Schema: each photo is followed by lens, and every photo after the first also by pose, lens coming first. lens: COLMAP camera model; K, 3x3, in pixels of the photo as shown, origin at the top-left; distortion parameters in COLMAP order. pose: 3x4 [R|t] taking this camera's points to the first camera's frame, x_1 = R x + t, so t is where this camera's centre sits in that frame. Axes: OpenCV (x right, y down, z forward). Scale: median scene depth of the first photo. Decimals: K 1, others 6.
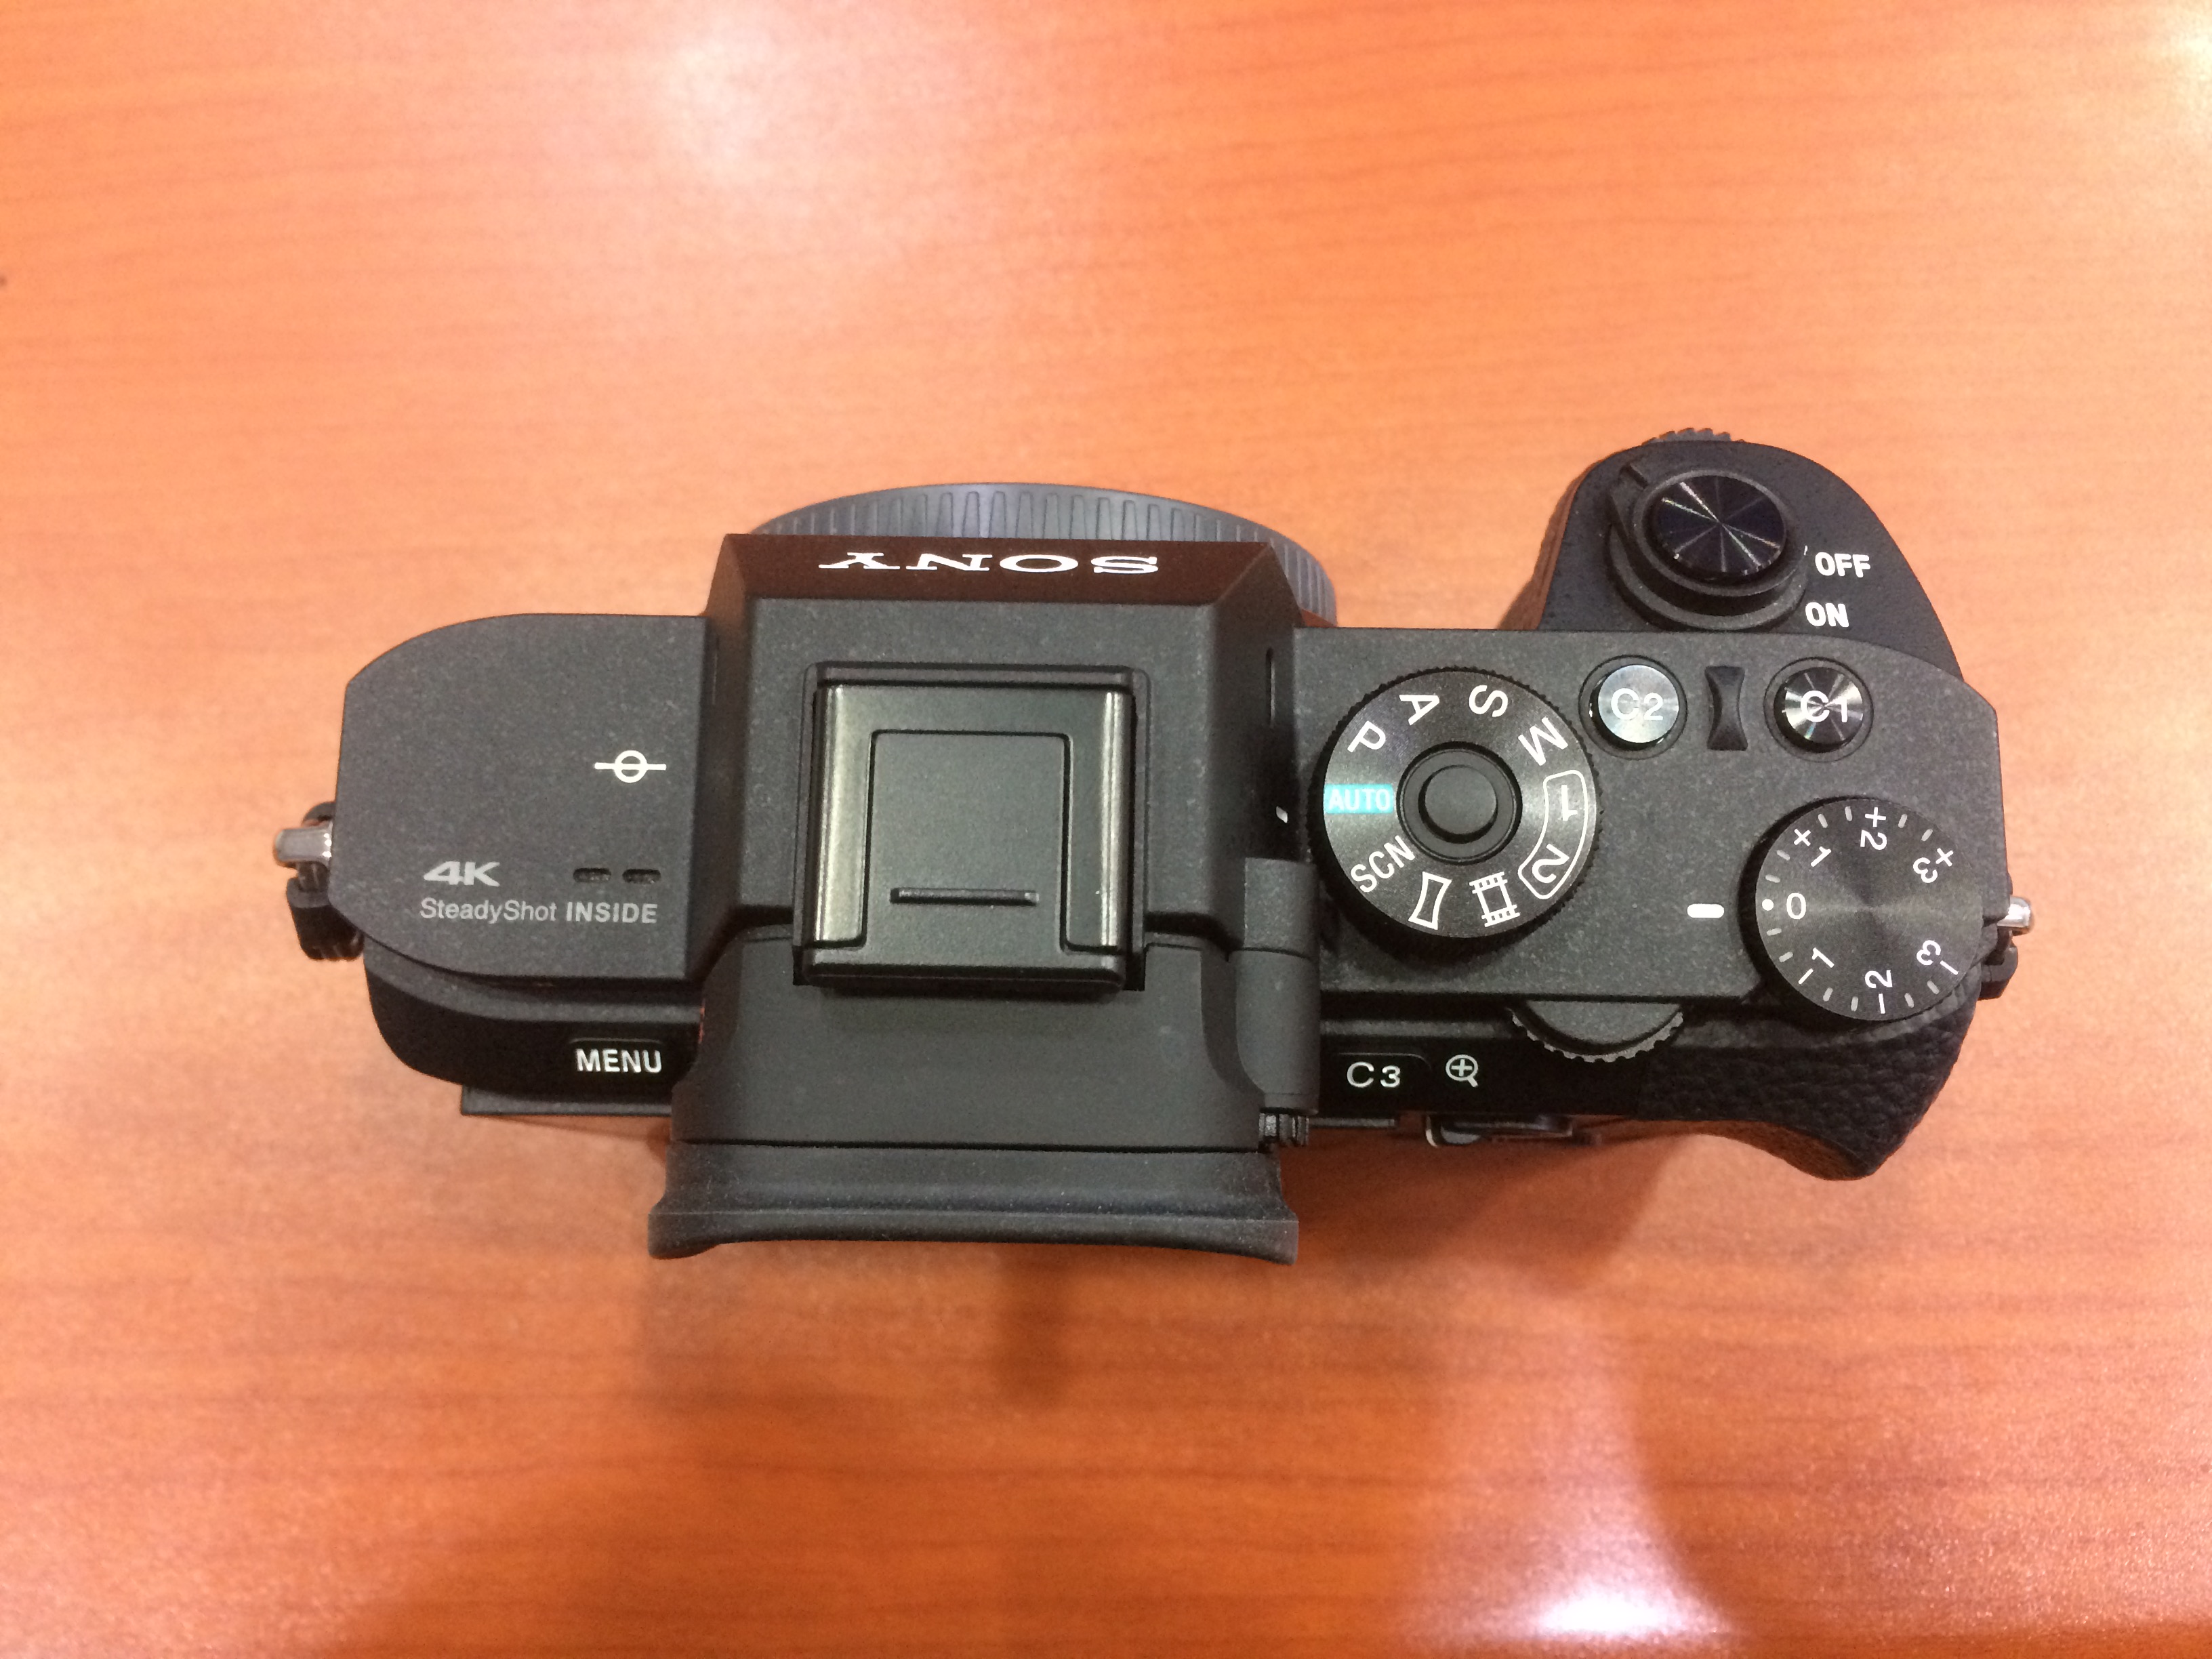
lens RADIAL K [[1995.1, 0, 1106.0], [0, 1995.1, 829.5], [0, 0, 1]] dist [-0.002972, 0.001534]
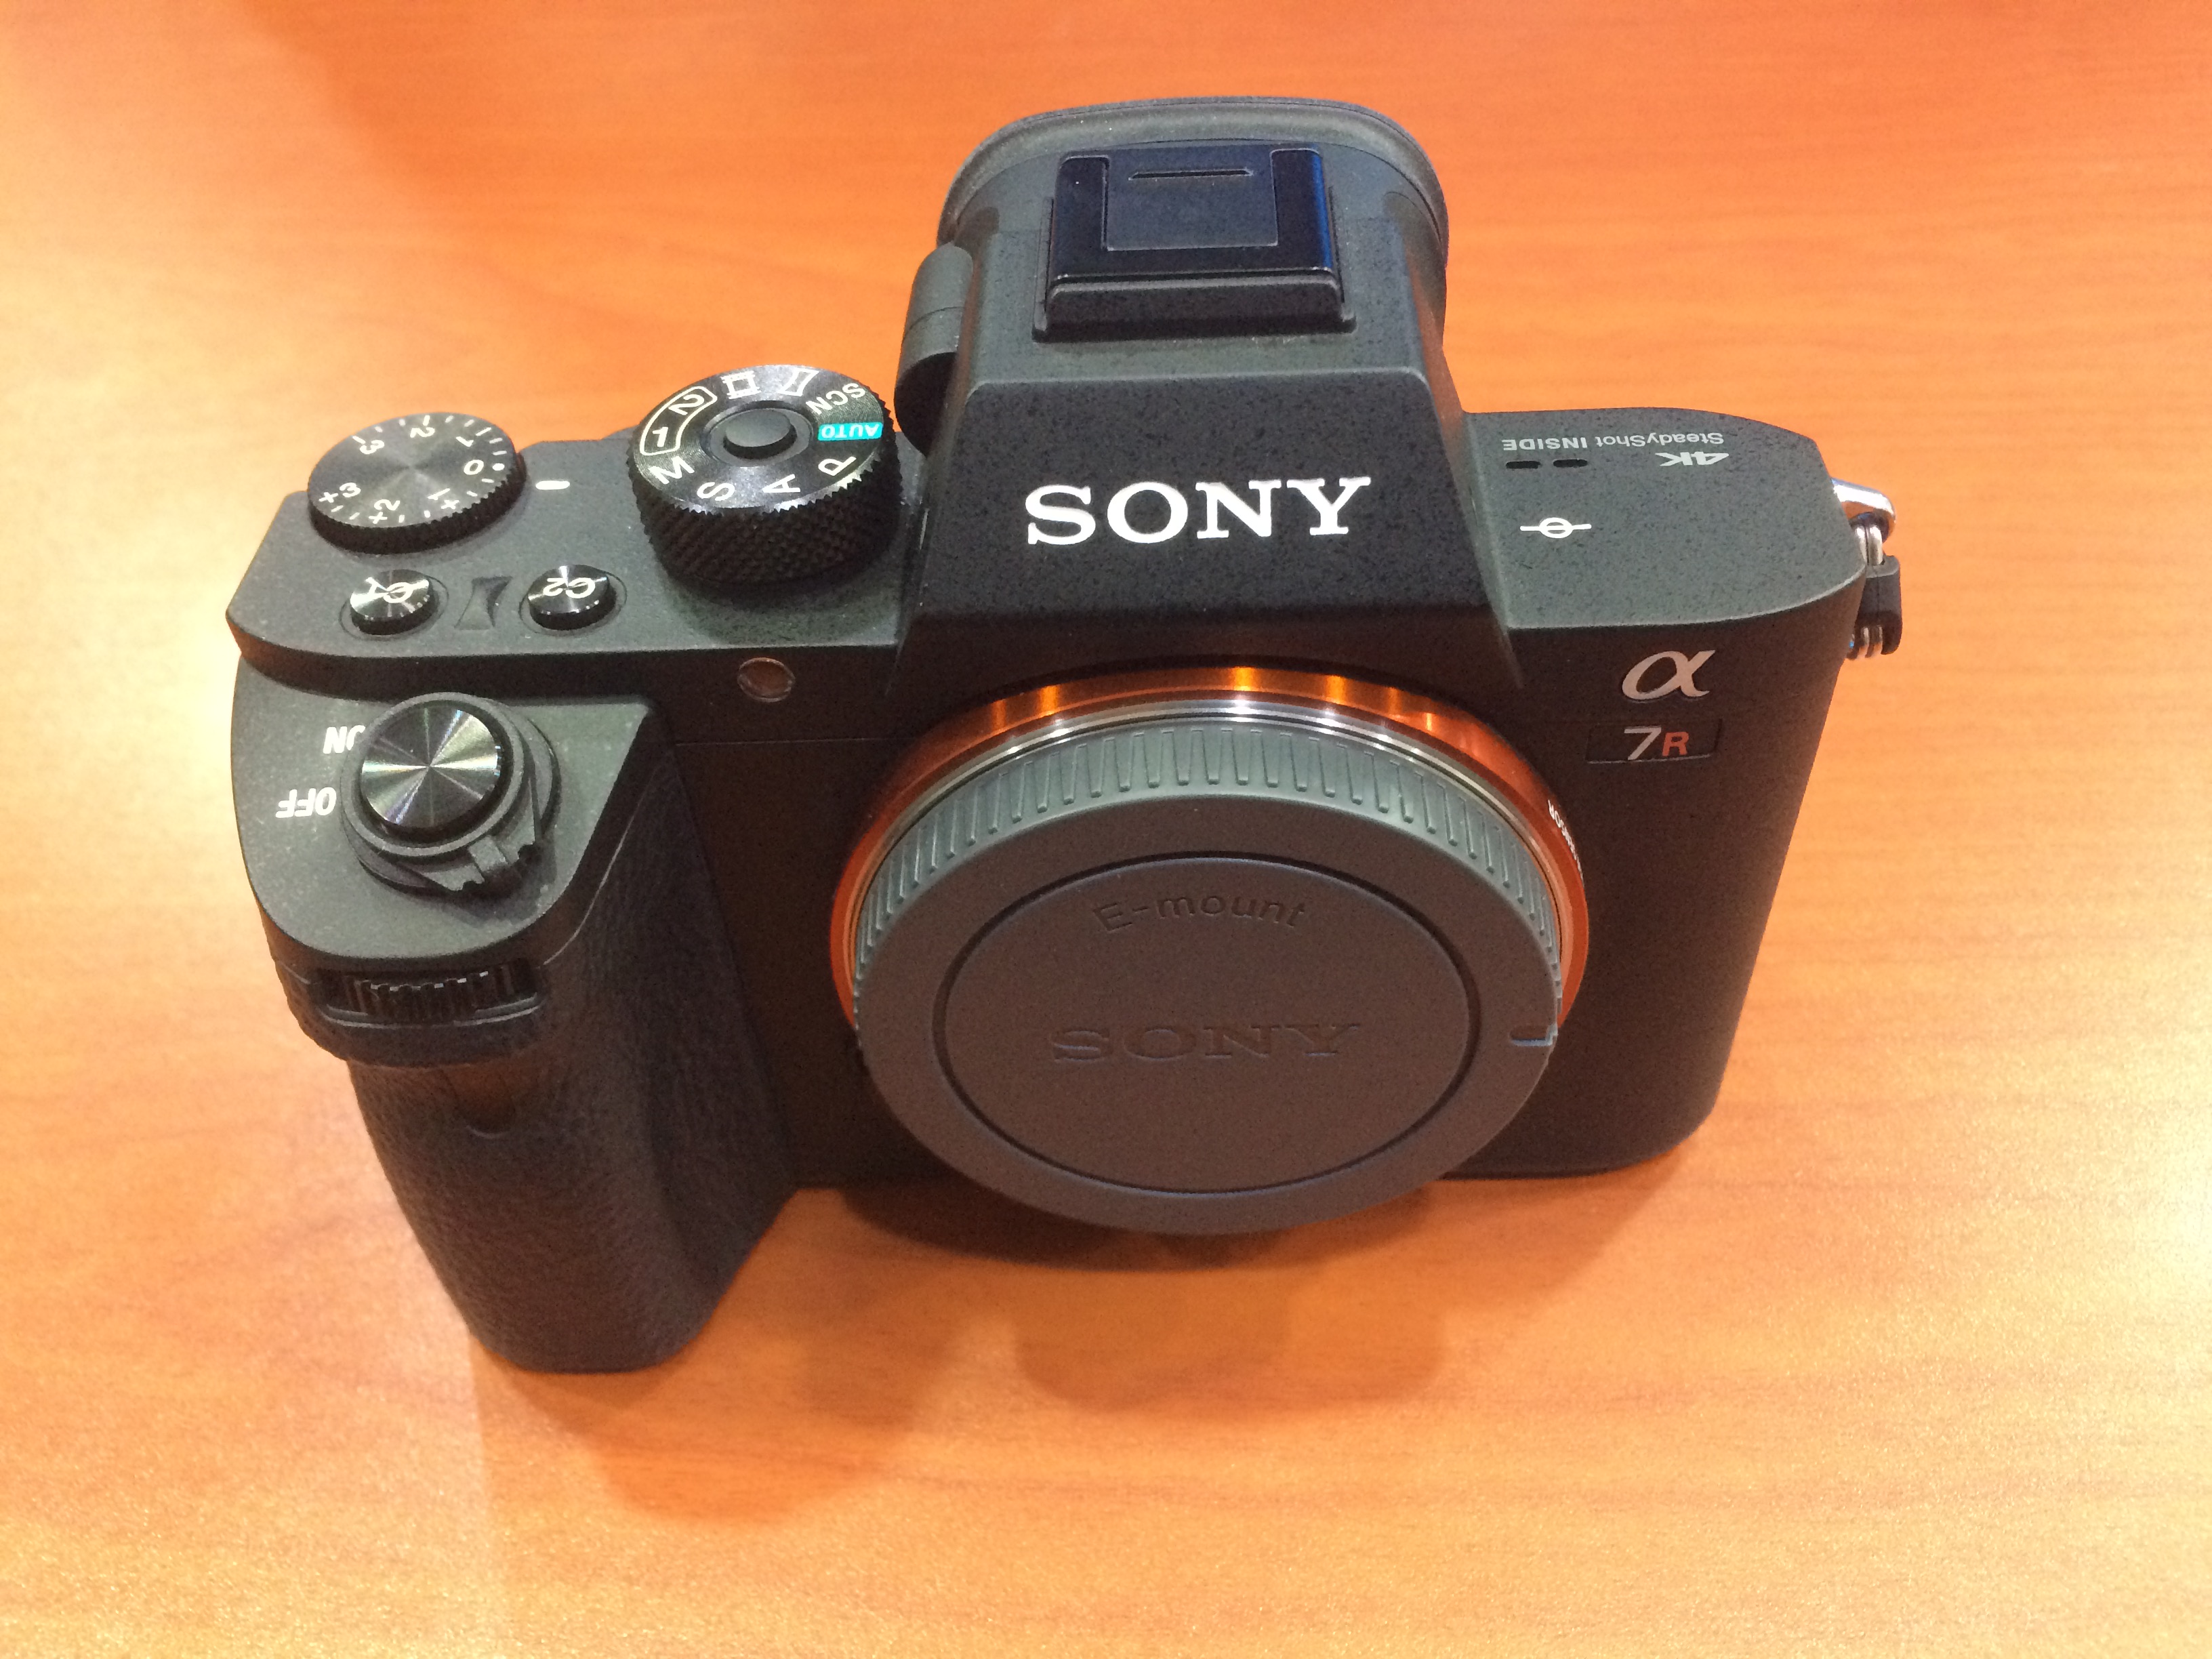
lens RADIAL K [[1995.1, 0, 1106.0], [0, 1995.1, 829.5], [0, 0, 1]] dist [-0.002972, 0.001534]
pose [[-0.998082, 0.046751, 0.040570, -0.045484], [0.007634, -0.557444, 0.830179, -1.023580], [0.061427, 0.828897, 0.556018, 0.578914]]
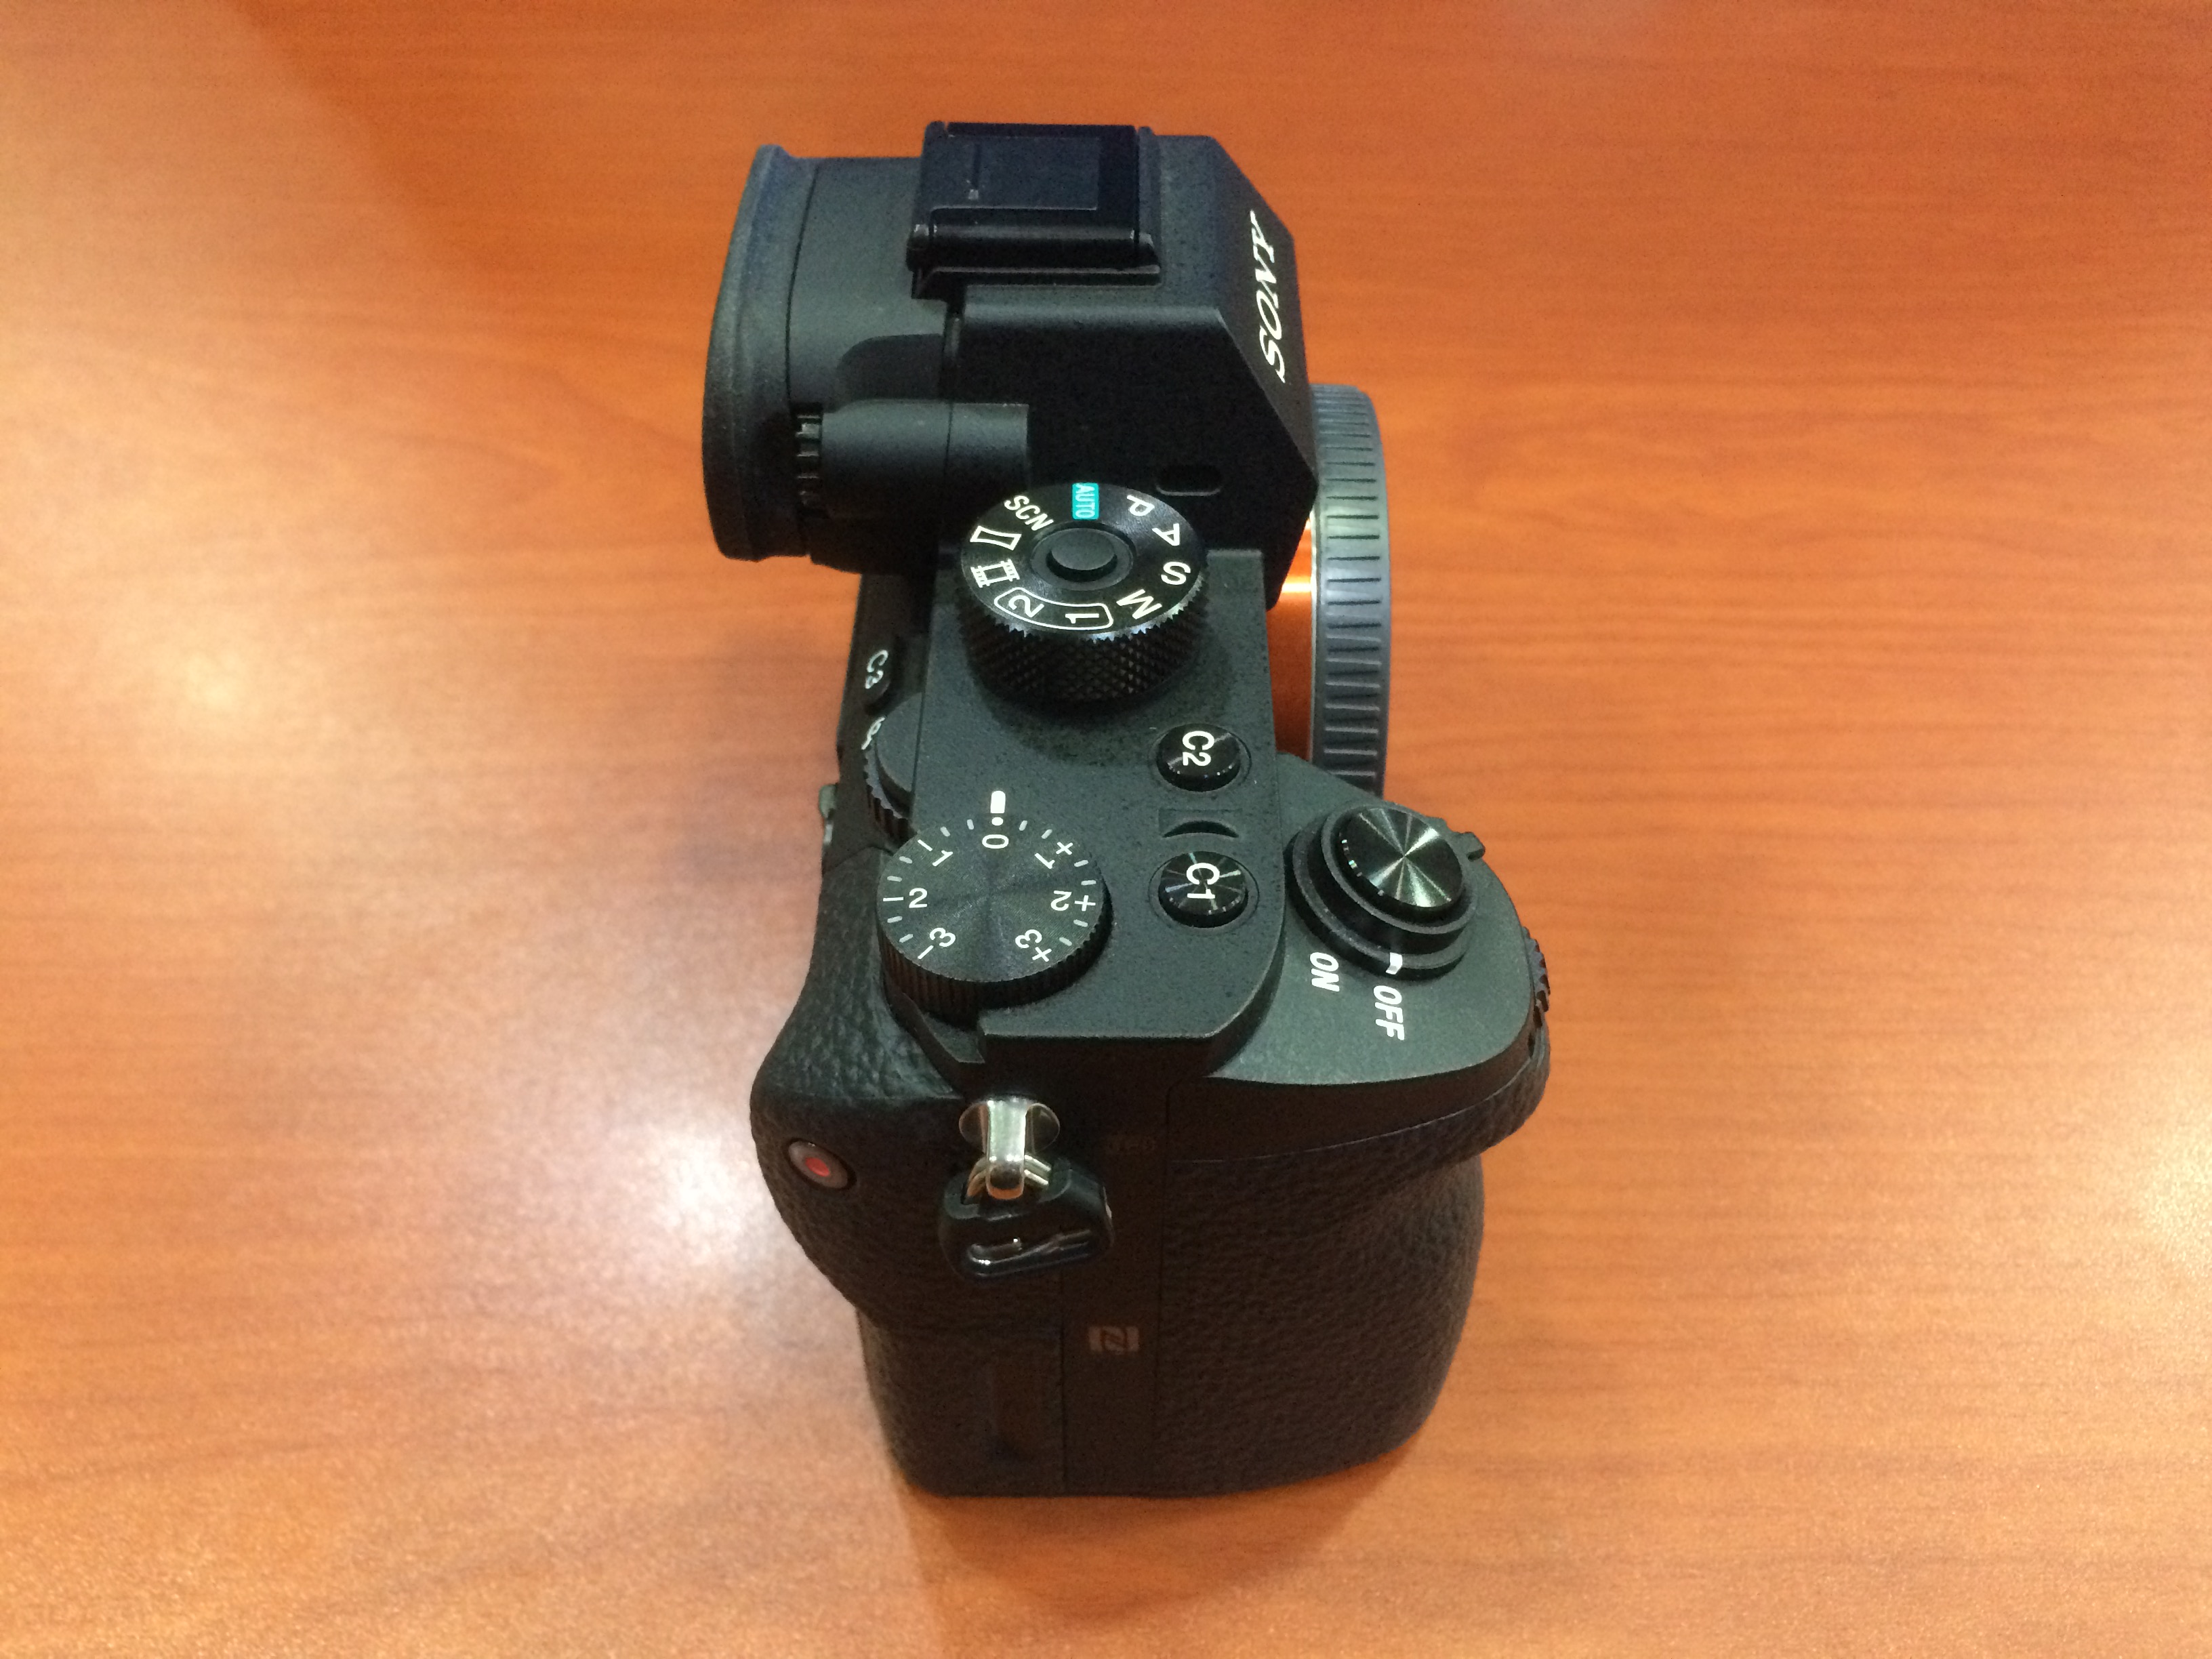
lens RADIAL K [[1995.1, 0, 1106.0], [0, 1995.1, 829.5], [0, 0, 1]] dist [-0.002972, 0.001534]
pose [[0.011093, 0.743210, -0.668966, 1.038465], [-0.982970, 0.130828, 0.129047, -0.150649], [0.183429, 0.656143, 0.732005, 0.274207]]
